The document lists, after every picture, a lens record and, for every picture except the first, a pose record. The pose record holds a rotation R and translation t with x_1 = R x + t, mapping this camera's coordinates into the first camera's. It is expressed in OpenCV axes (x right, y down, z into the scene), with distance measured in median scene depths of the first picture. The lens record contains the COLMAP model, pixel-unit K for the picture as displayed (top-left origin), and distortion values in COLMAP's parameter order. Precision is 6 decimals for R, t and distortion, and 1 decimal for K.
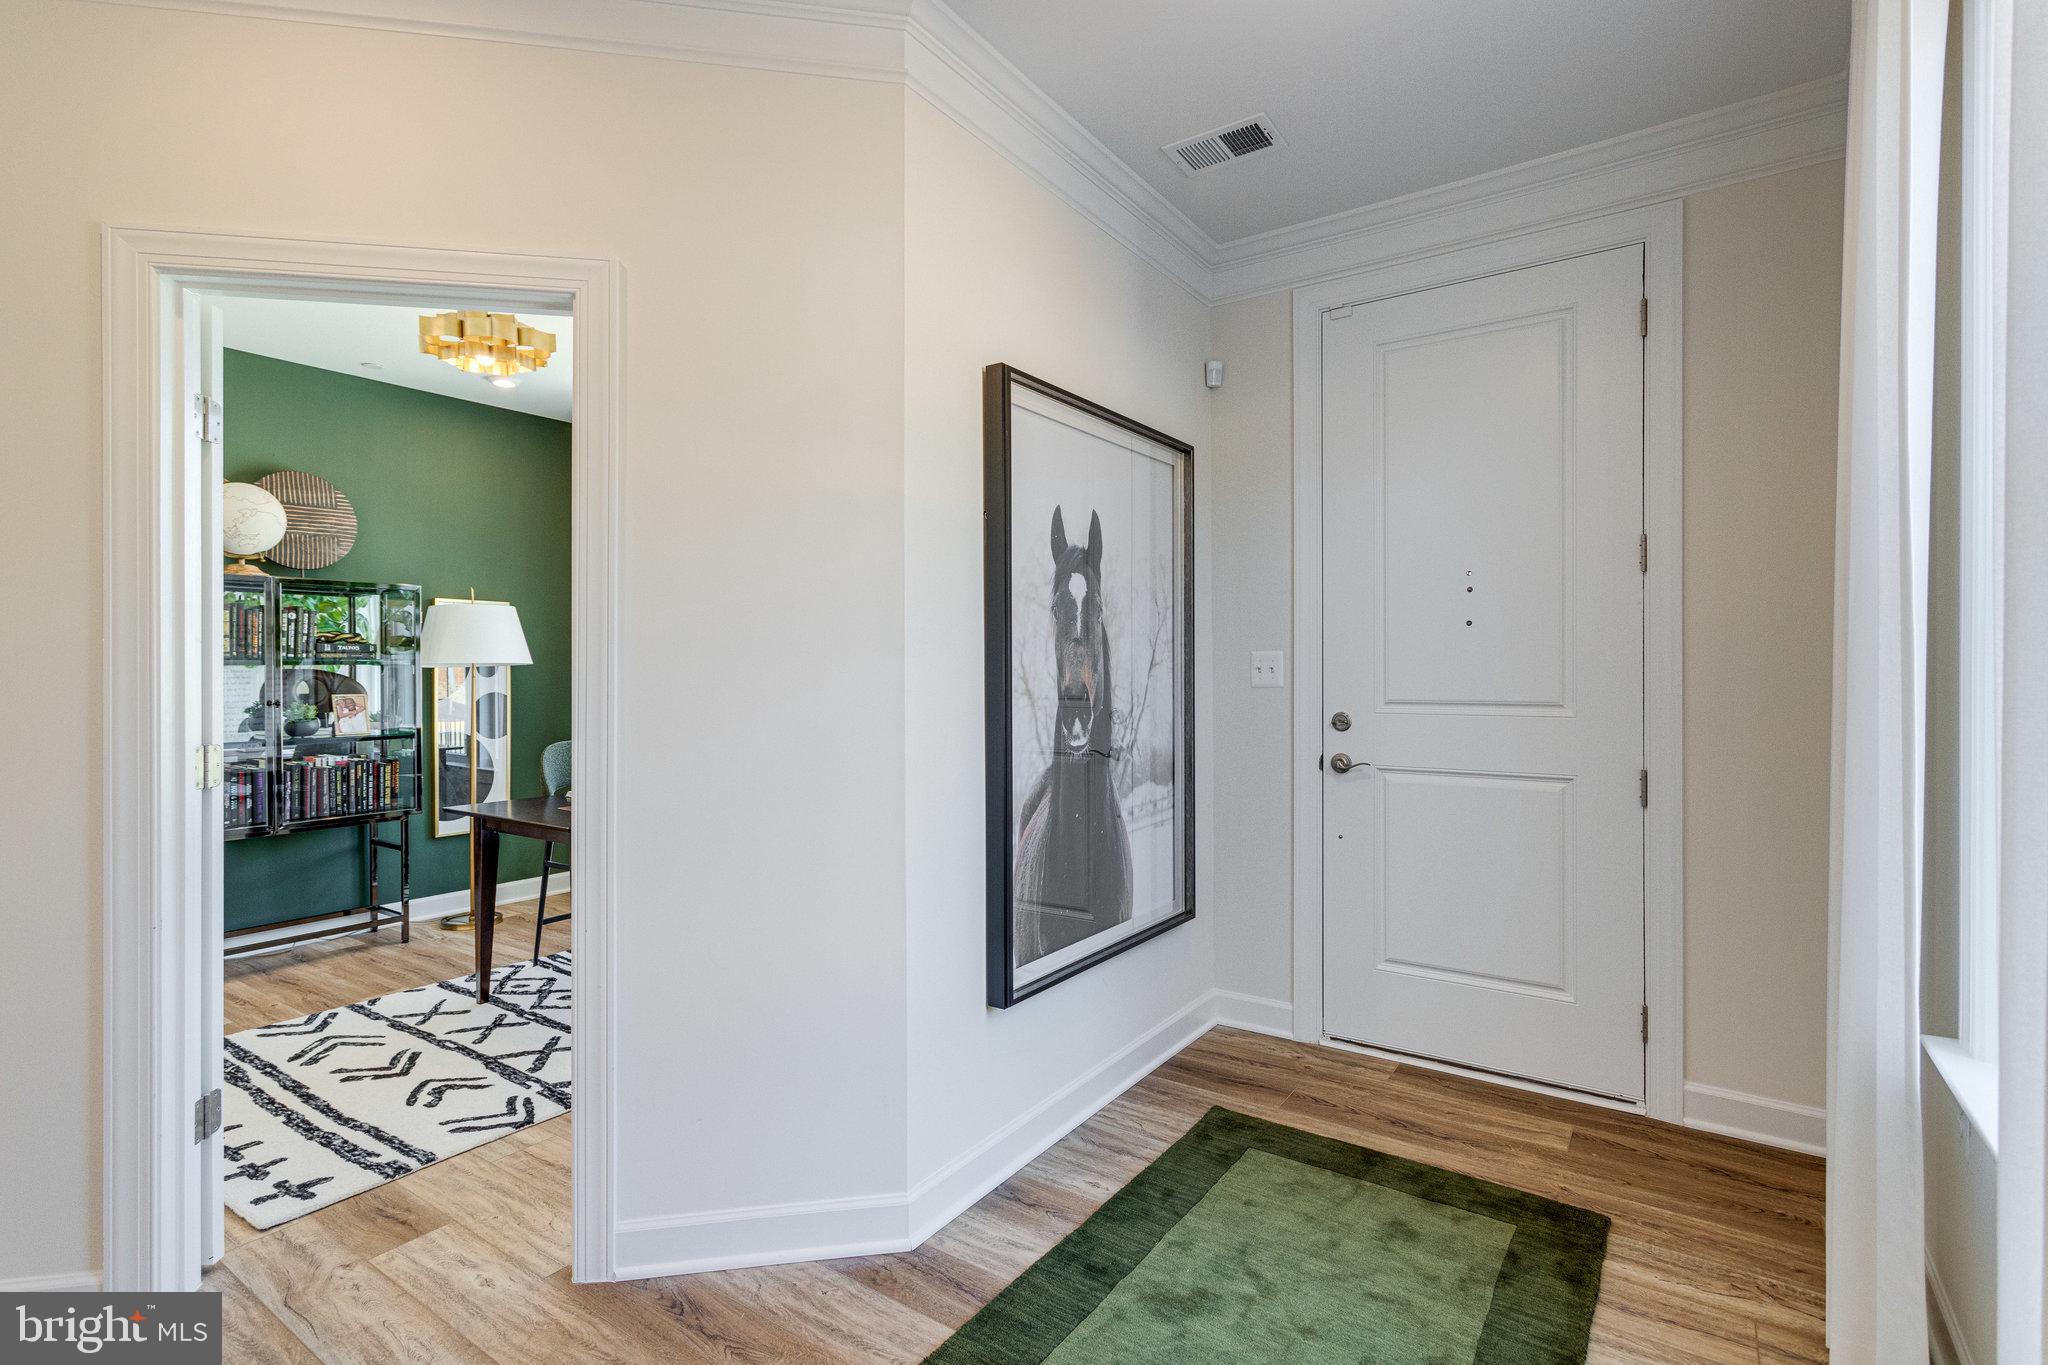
lens RADIAL K [[977.1, 0, 1023.7], [0, 977.1, 678.2], [0, 0, 1]] dist [0.006460, 0.000517]
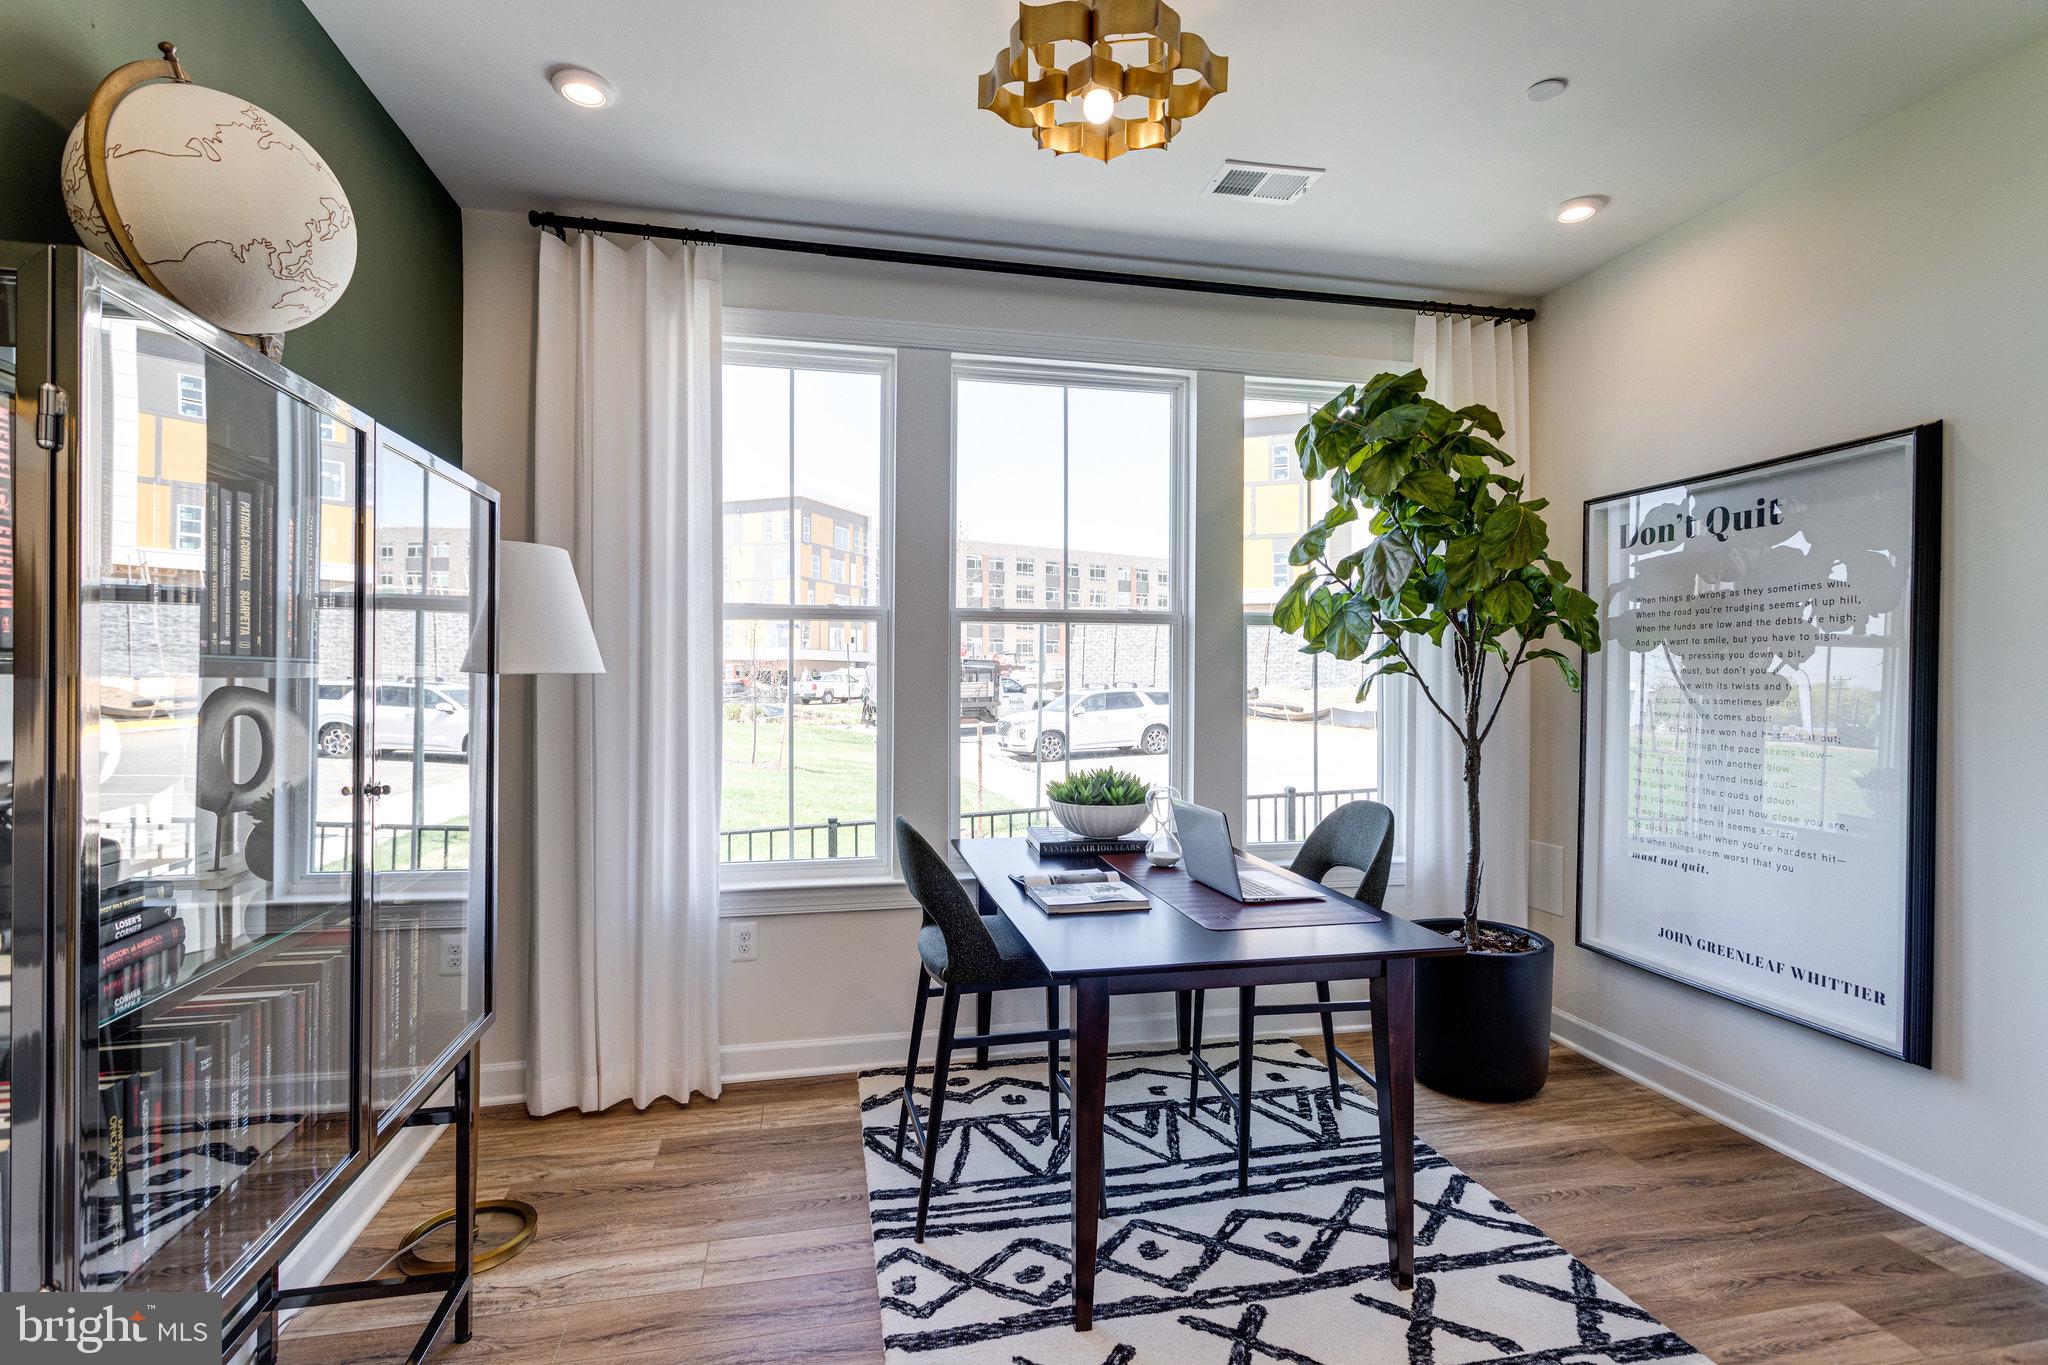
lens RADIAL K [[977.1, 0, 1031.3], [0, 977.1, 672.3], [0, 0, 1]] dist [0.006460, 0.000517]
pose [[0.672499, 0.000687, 0.740098, -0.980486], [-0.006509, 0.999966, 0.004987, -0.026167], [-0.740069, -0.008171, 0.672481, 0.677493]]
